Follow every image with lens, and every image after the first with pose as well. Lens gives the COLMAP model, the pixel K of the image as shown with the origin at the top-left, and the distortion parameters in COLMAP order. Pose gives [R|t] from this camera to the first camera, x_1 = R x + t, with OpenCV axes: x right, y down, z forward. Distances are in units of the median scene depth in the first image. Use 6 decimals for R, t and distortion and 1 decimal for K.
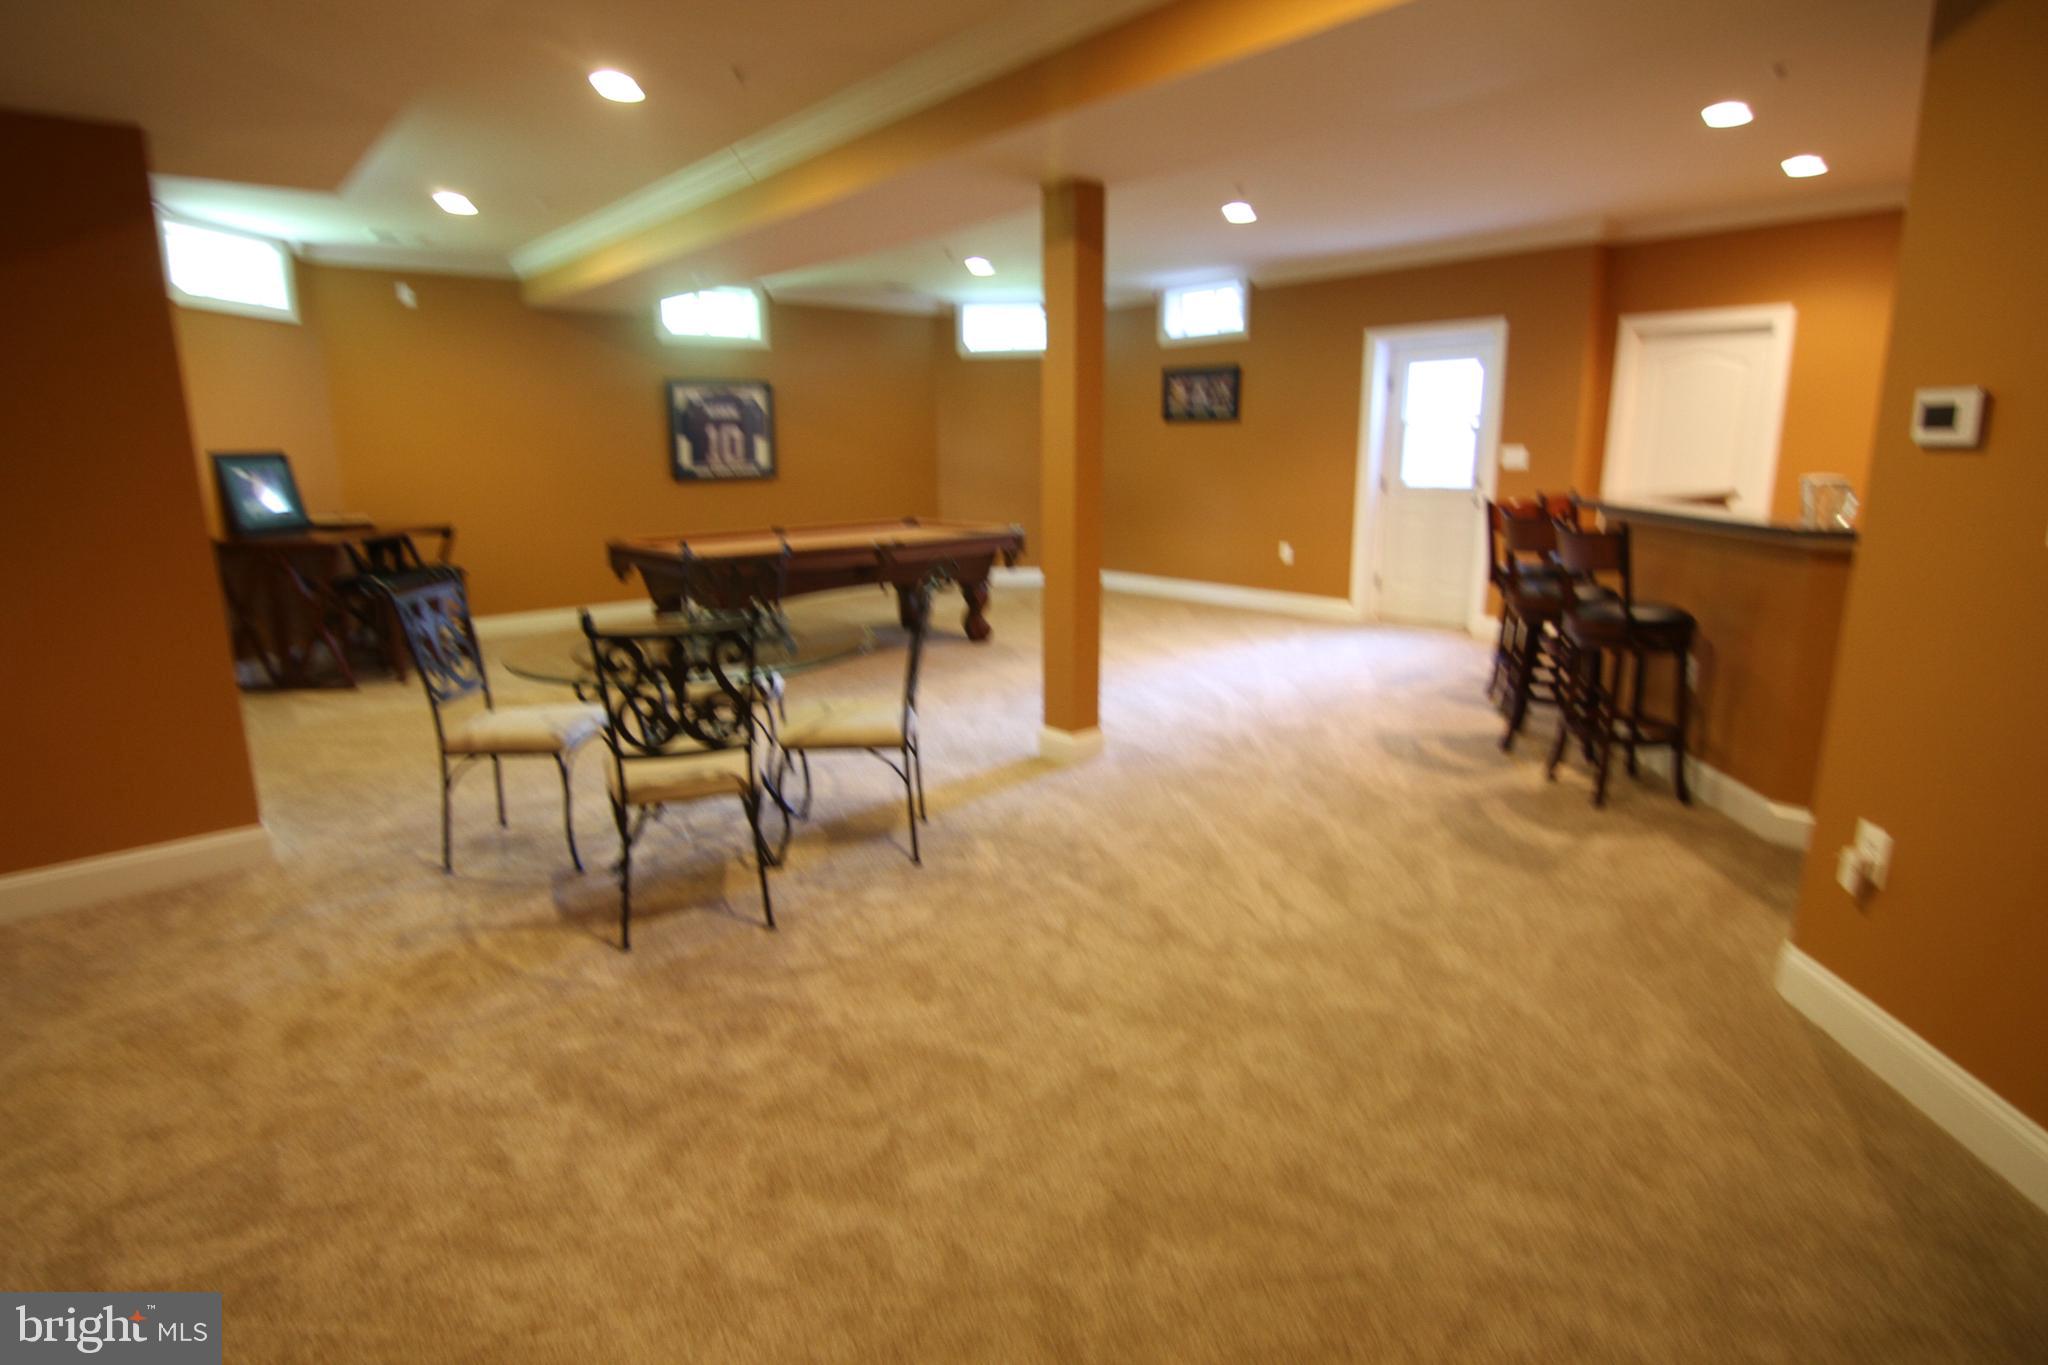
lens RADIAL K [[1053.6, 0, 1029.9], [0, 1053.6, 672.8], [0, 0, 1]] dist [-0.007106, -0.005424]
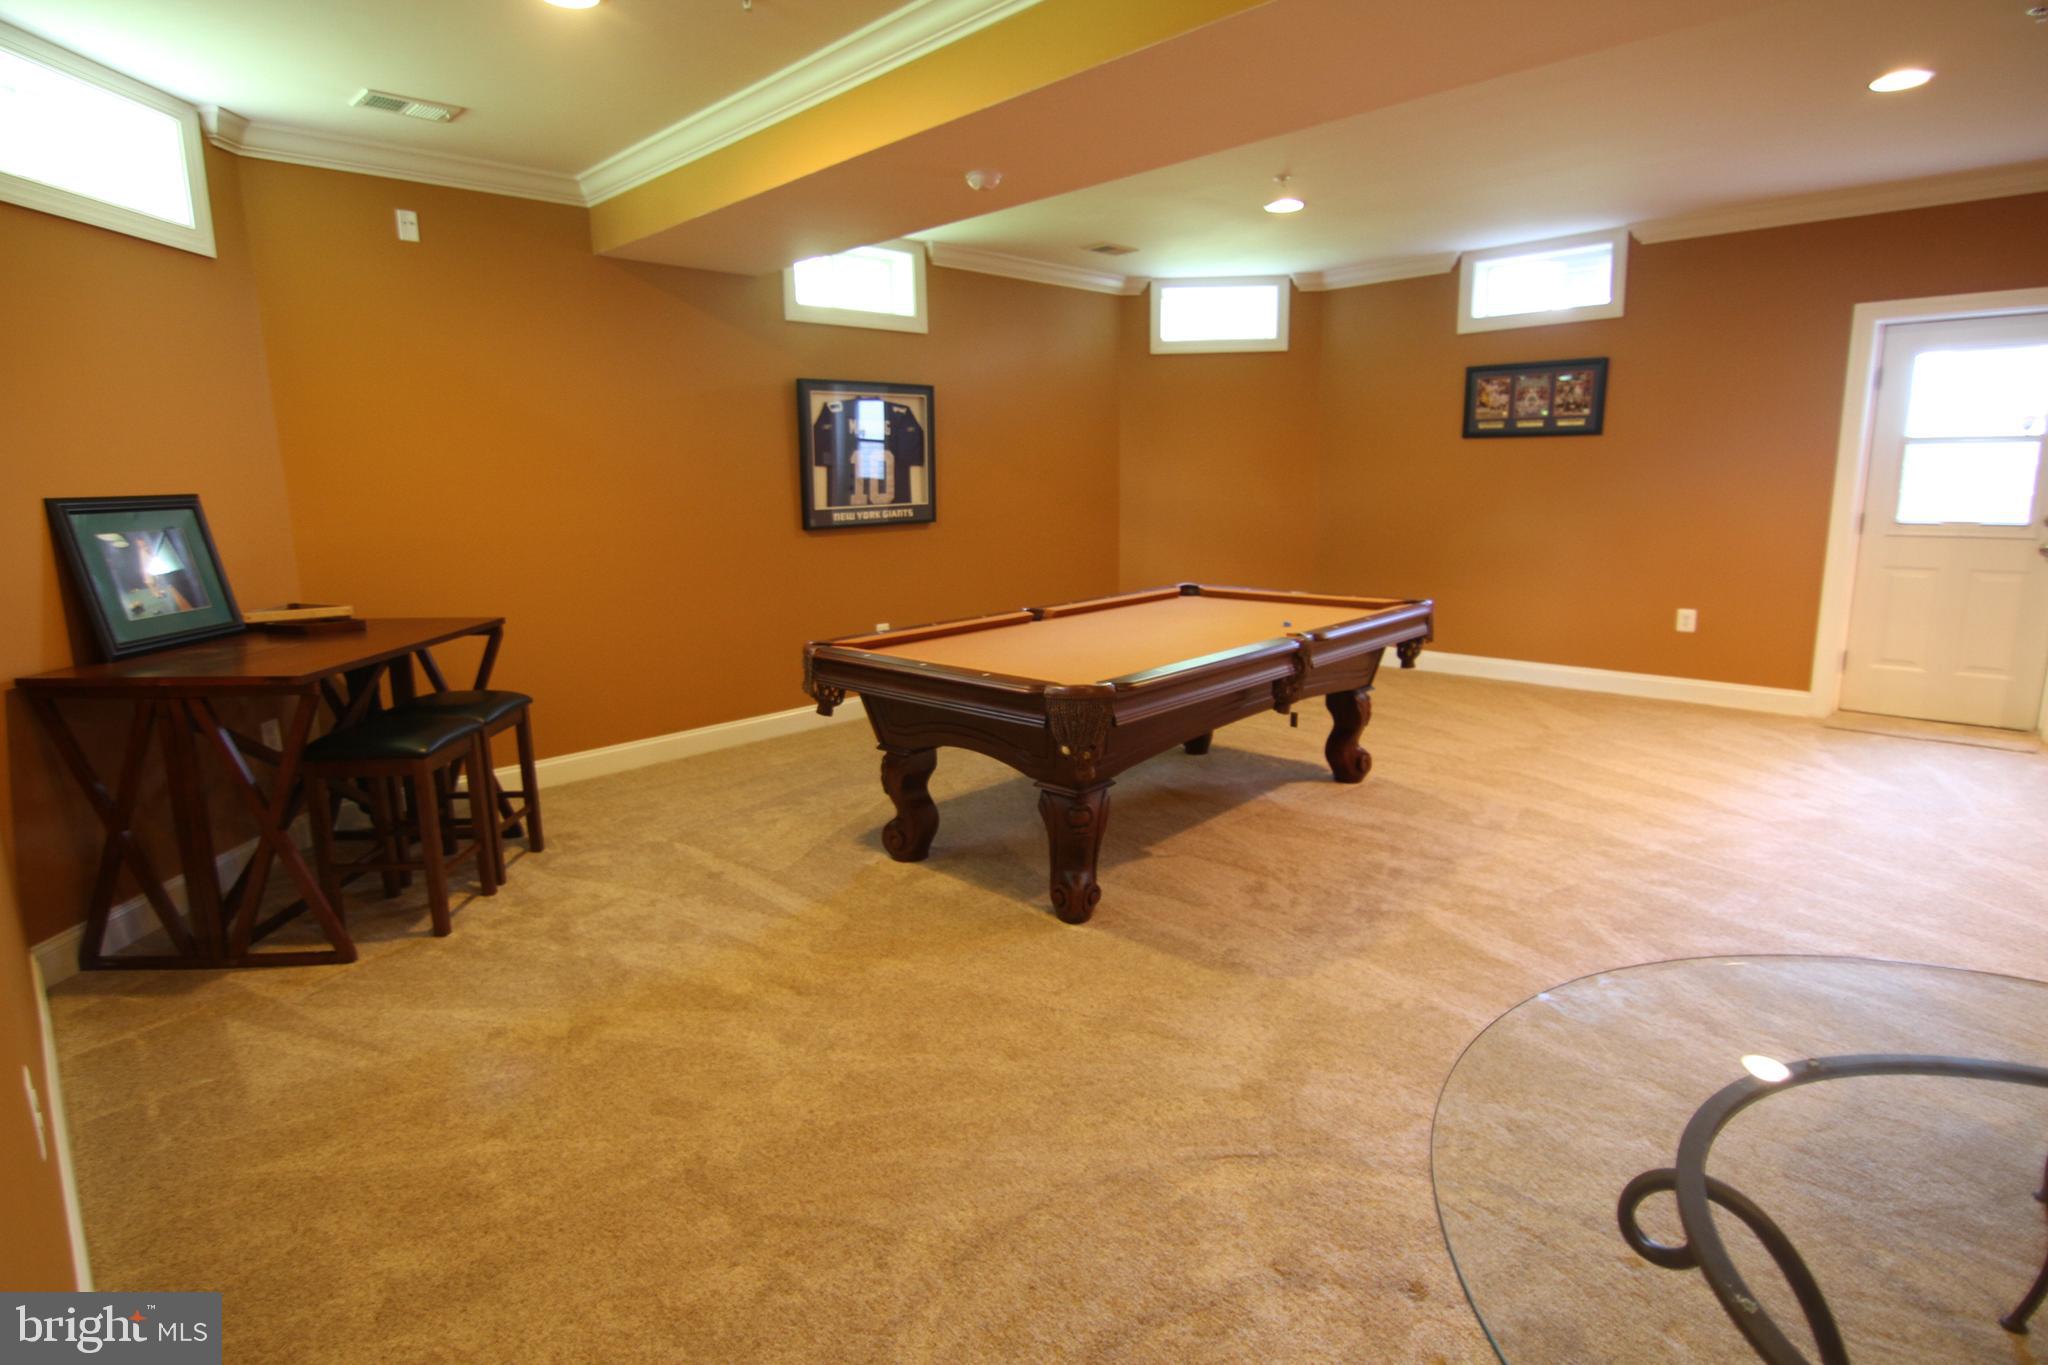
lens RADIAL K [[1053.6, 0, 1023.8], [0, 1053.6, 682.6], [0, 0, 1]] dist [-0.007106, -0.005424]
pose [[0.997023, -0.025950, 0.072607, -0.250381], [0.027695, 0.999349, -0.023132, -0.068203], [-0.071960, 0.025074, 0.997092, 0.333024]]
